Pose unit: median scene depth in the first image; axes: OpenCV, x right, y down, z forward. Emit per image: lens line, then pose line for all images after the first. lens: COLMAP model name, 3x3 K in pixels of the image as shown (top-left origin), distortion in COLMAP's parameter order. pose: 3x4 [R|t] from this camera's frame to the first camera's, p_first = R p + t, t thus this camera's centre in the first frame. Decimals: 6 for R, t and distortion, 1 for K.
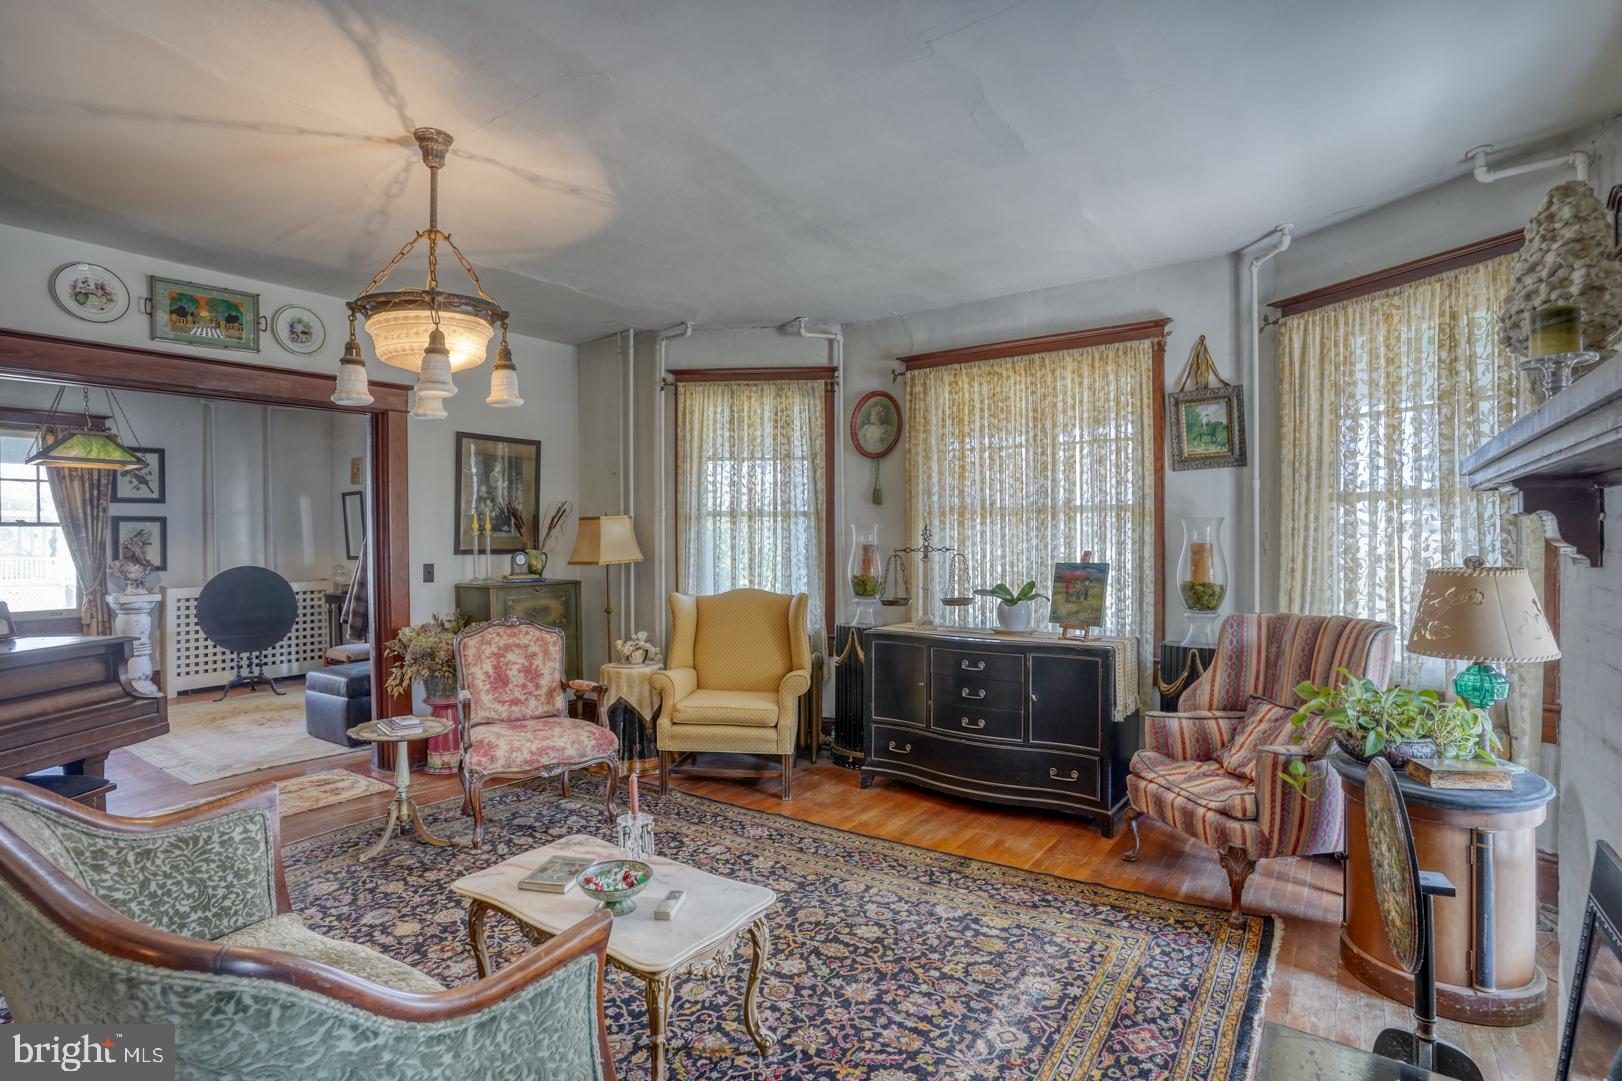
lens RADIAL K [[792.1, 0, 802.4], [0, 792.1, 534.8], [0, 0, 1]] dist [-0.074925, 0.034460]
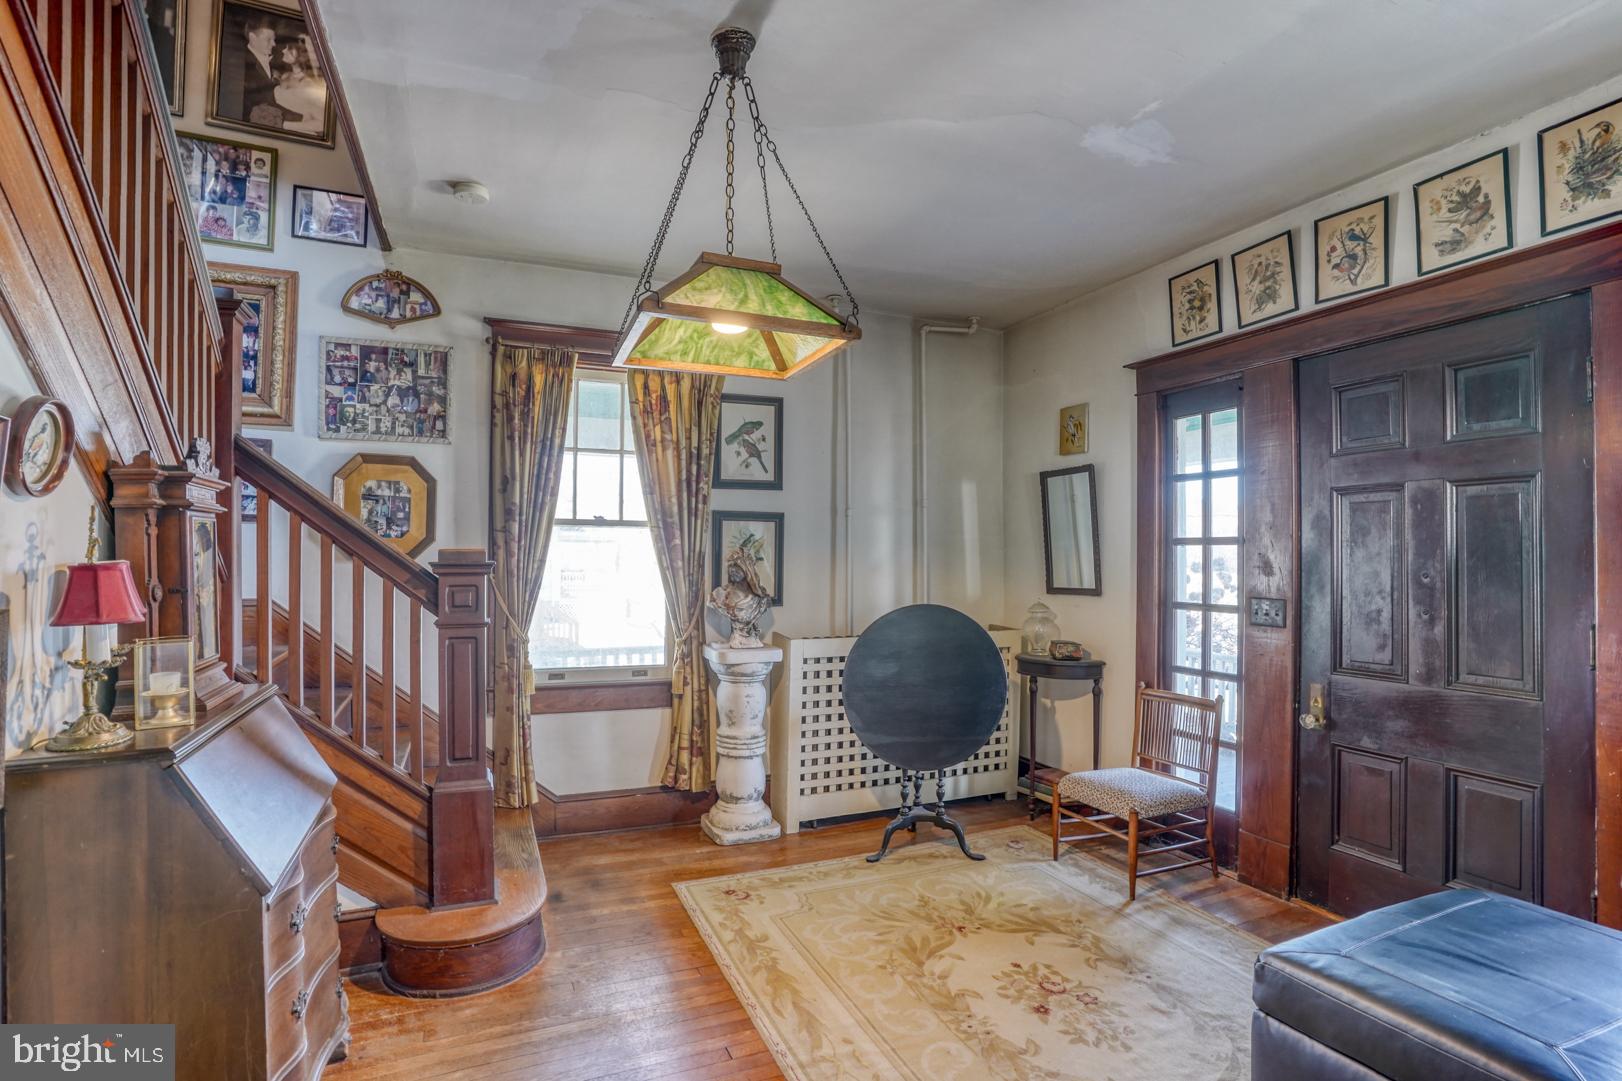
lens RADIAL K [[792.1, 0, 802.4], [0, 792.1, 534.8], [0, 0, 1]] dist [-0.074925, 0.034460]
pose [[0.856016, -0.004341, -0.516931, -0.533074], [-0.014368, 0.999379, -0.032184, 0.012607], [0.516750, 0.034977, 0.855422, 0.514999]]
